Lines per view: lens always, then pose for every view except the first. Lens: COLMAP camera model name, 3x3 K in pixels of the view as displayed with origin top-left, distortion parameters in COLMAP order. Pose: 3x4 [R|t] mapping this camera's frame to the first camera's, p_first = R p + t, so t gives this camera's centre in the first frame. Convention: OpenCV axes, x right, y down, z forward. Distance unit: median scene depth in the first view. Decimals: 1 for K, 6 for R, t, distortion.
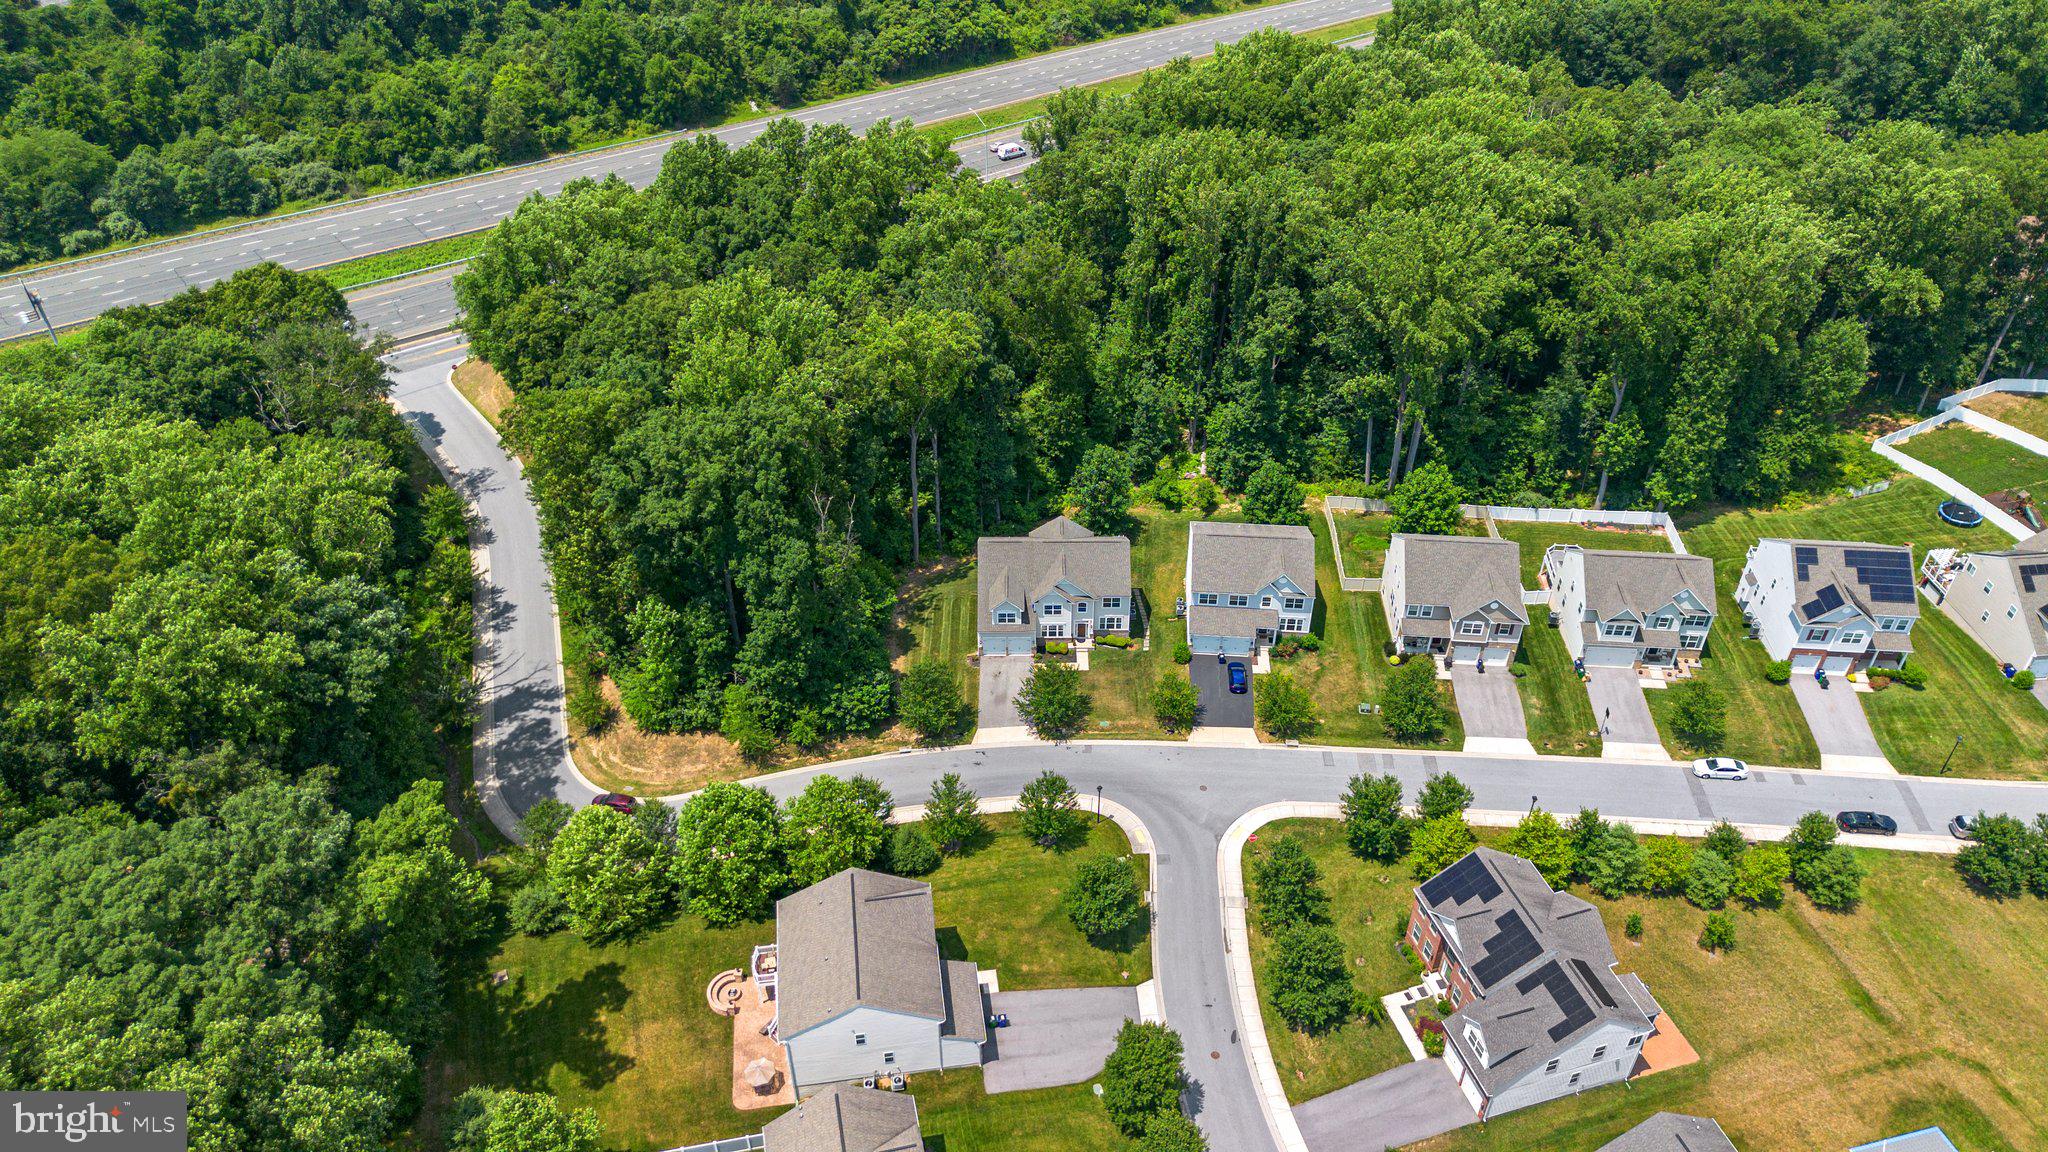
lens RADIAL K [[1453.1, 0, 1019.6], [0, 1453.1, 566.3], [0, 0, 1]] dist [0.066300, -0.065753]
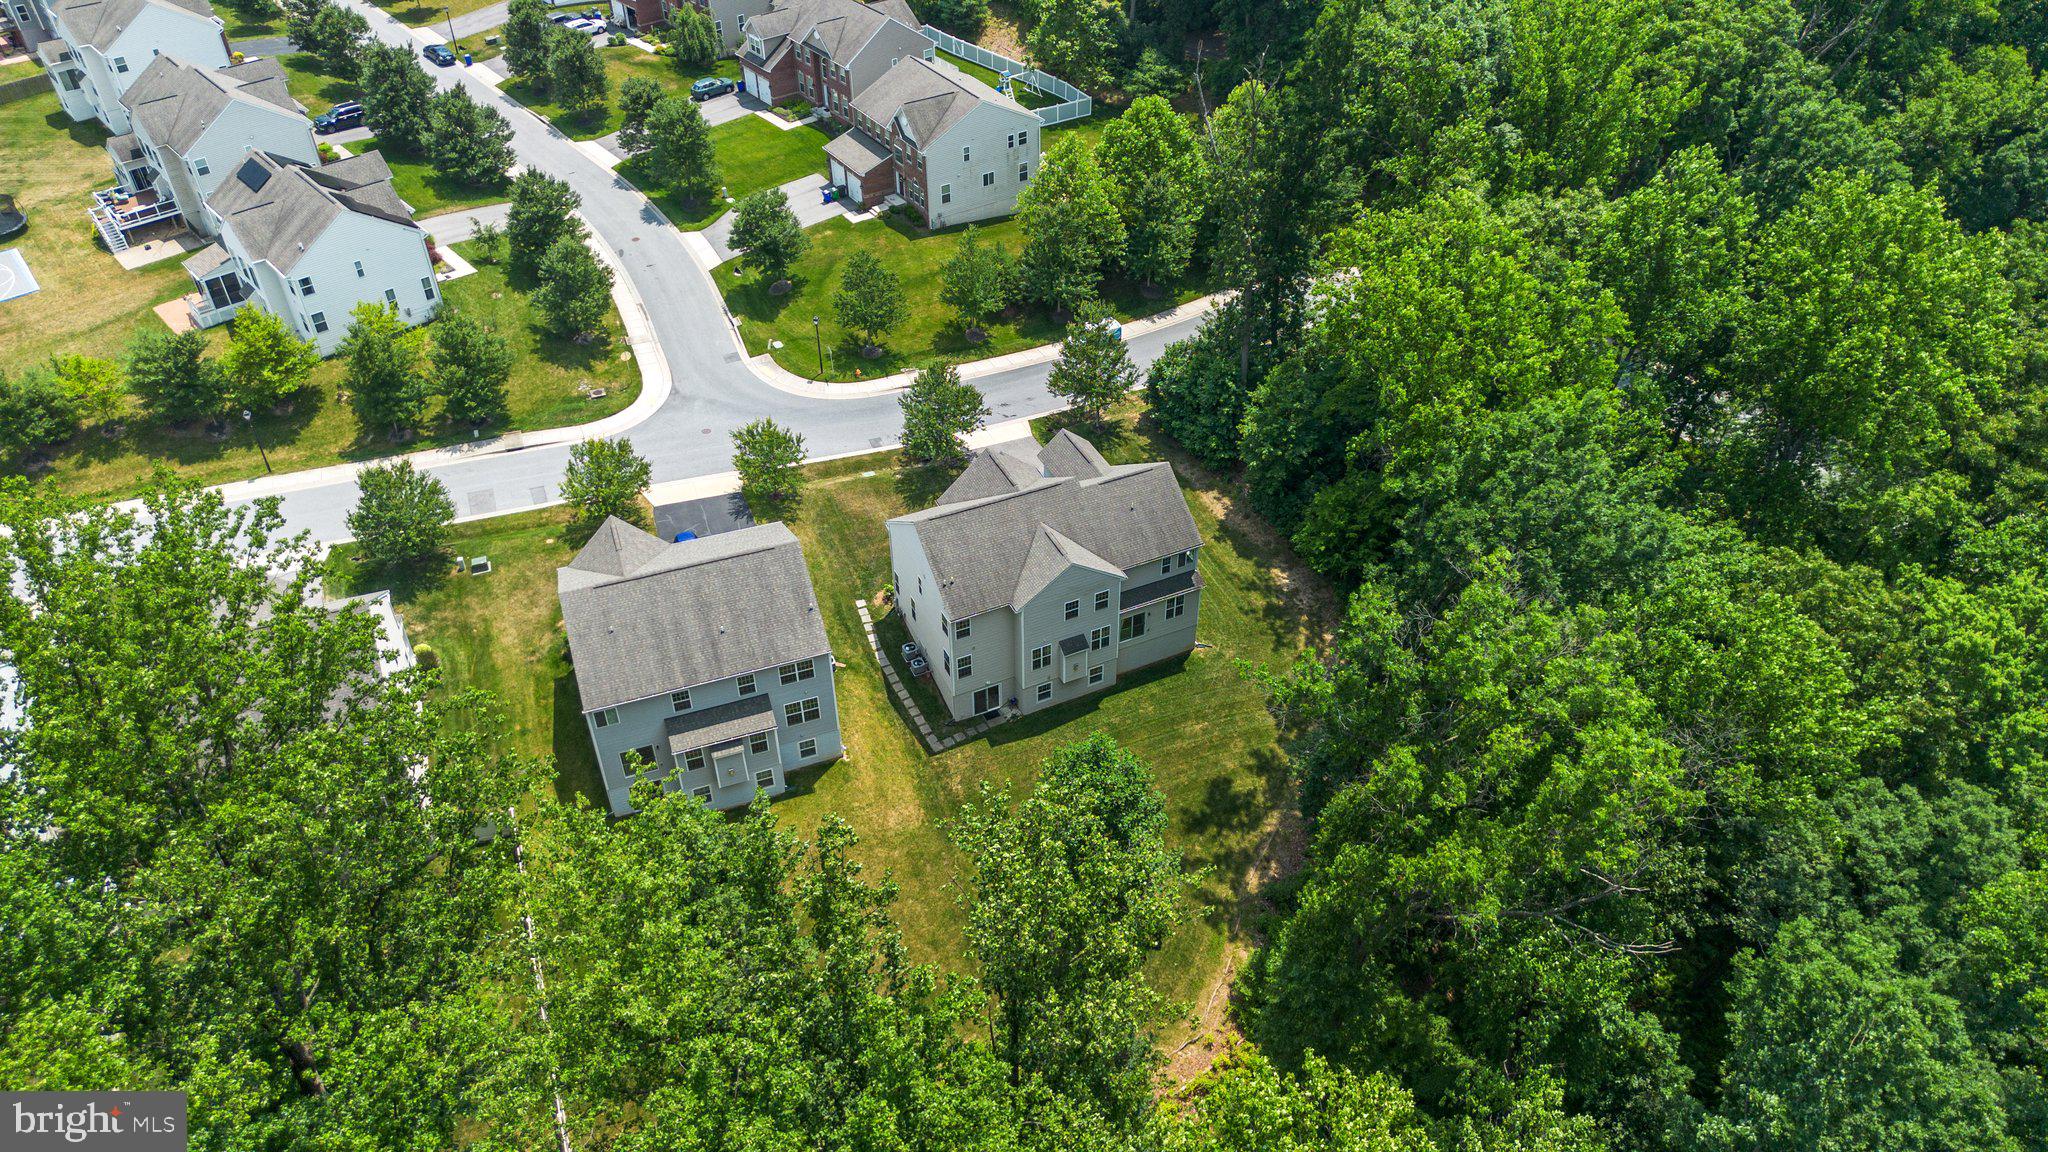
lens RADIAL K [[1457.9, 0, 1023.8], [0, 1457.9, 565.7], [0, 0, 1]] dist [0.032595, -0.021100]
pose [[-0.907321, 0.270602, -0.321781, 0.221128], [-0.254134, 0.256727, 0.932474, -0.534048], [0.334939, 0.927828, -0.164165, 1.149473]]
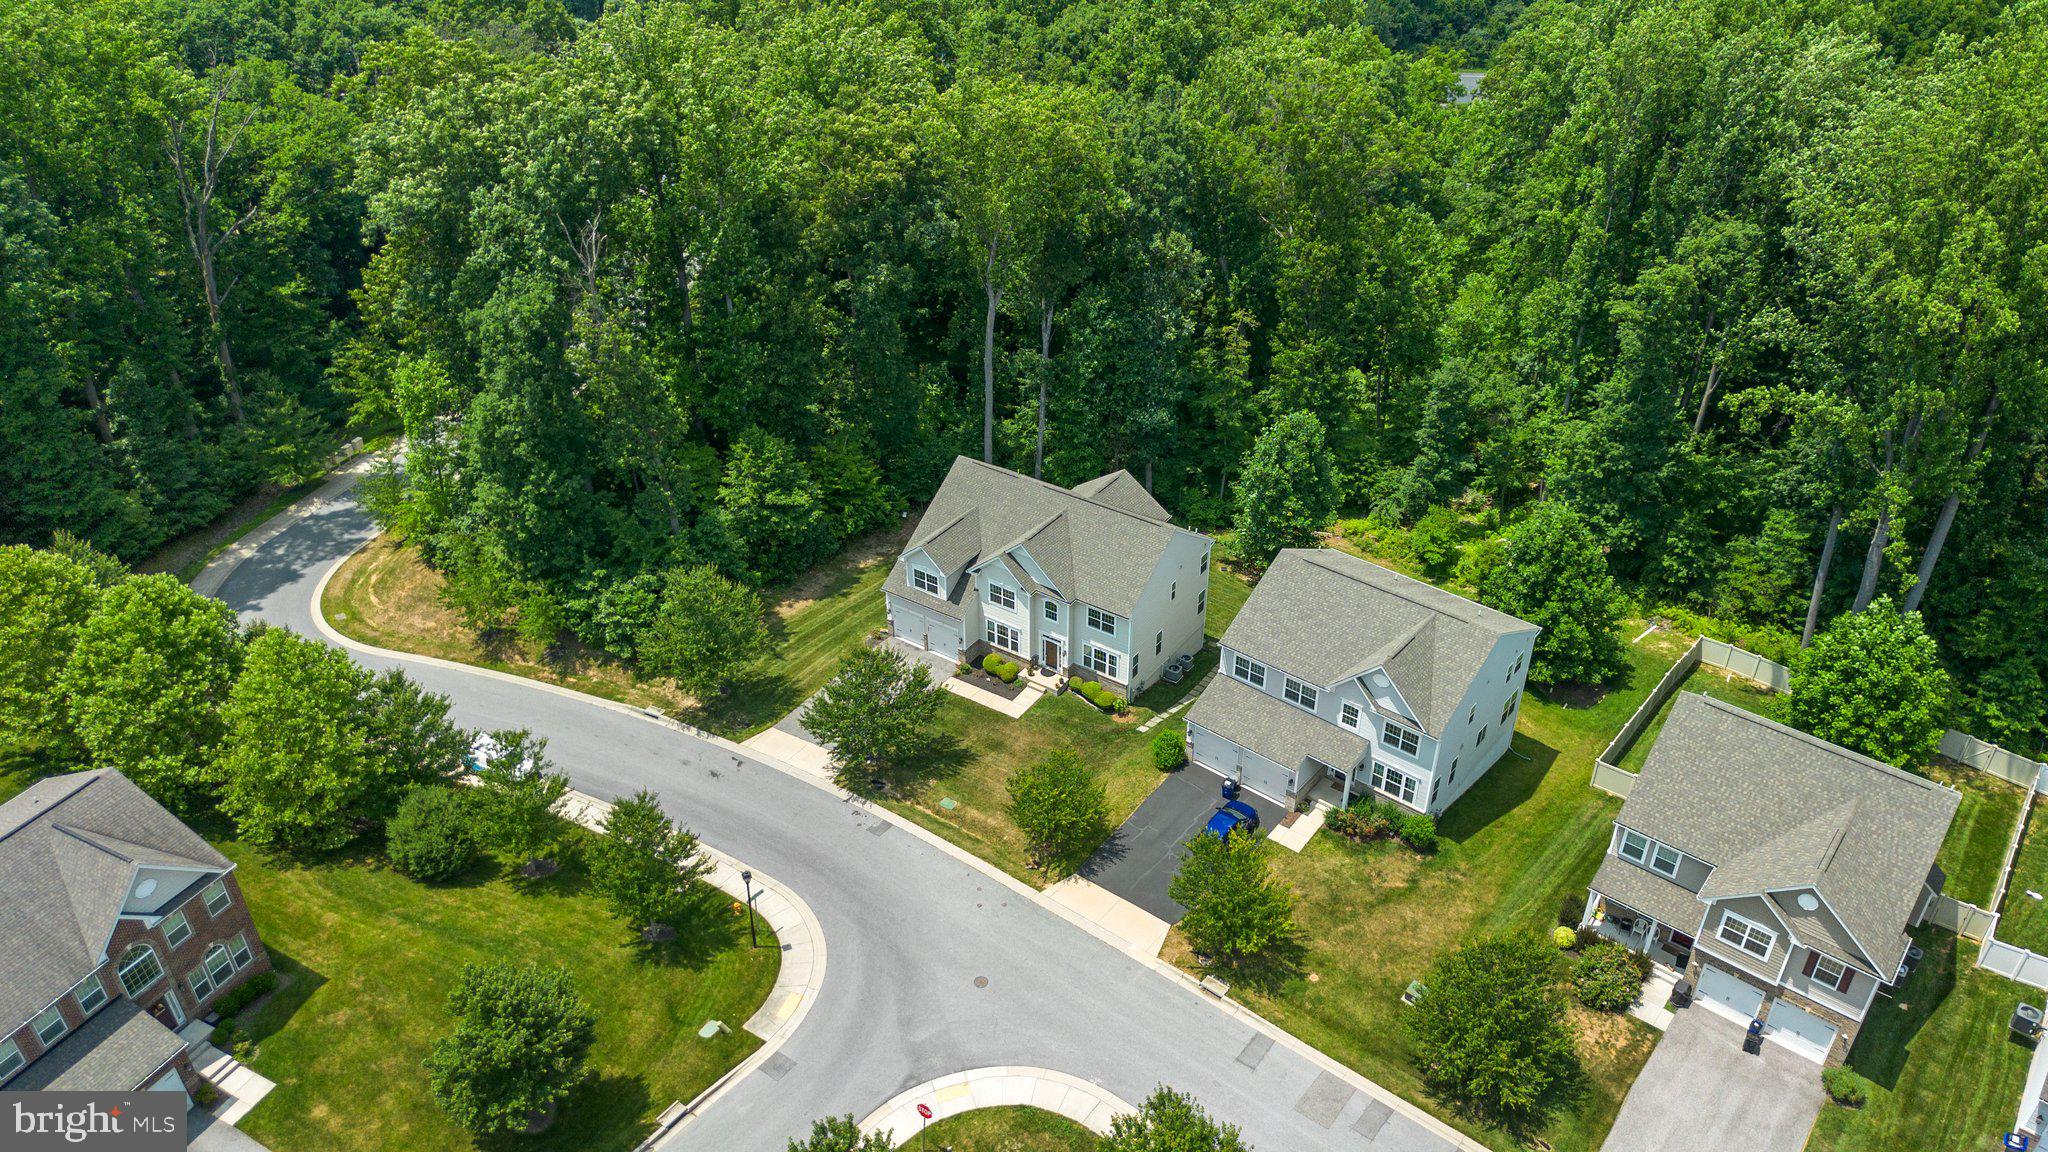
lens RADIAL K [[1457.9, 0, 1023.8], [0, 1457.9, 565.7], [0, 0, 1]] dist [0.032595, -0.021100]
pose [[0.822321, 0.310401, -0.476907, 0.302281], [-0.352621, 0.935766, 0.001039, 0.015502], [0.446595, 0.167313, 0.878953, 0.512715]]
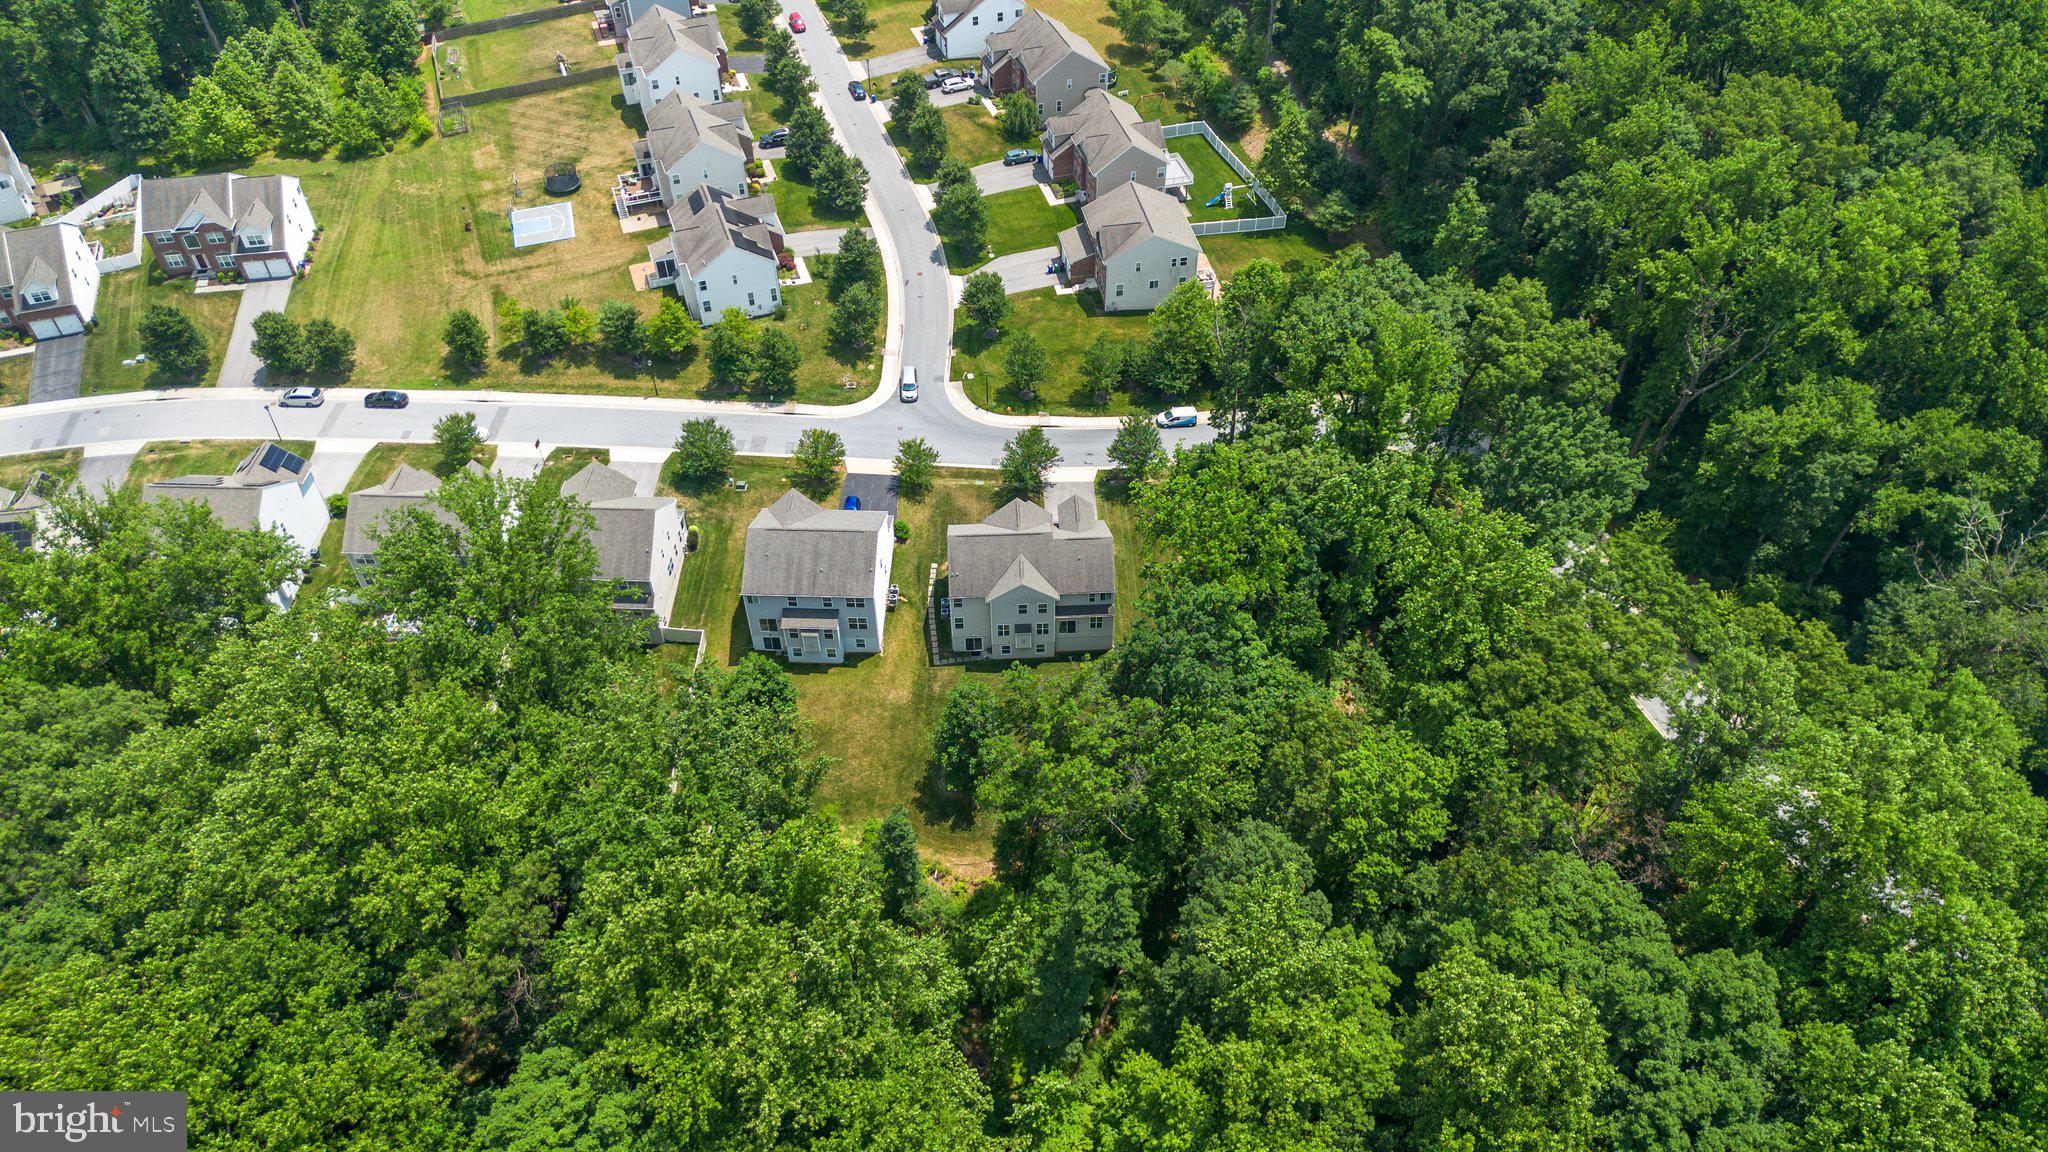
lens RADIAL K [[1453.1, 0, 1019.6], [0, 1453.1, 566.3], [0, 0, 1]] dist [0.066300, -0.065753]
pose [[-0.999215, 0.034649, -0.019214, 0.049863], [-0.014949, 0.119405, 0.992733, -0.954907], [0.036691, 0.992241, -0.118793, 1.164457]]
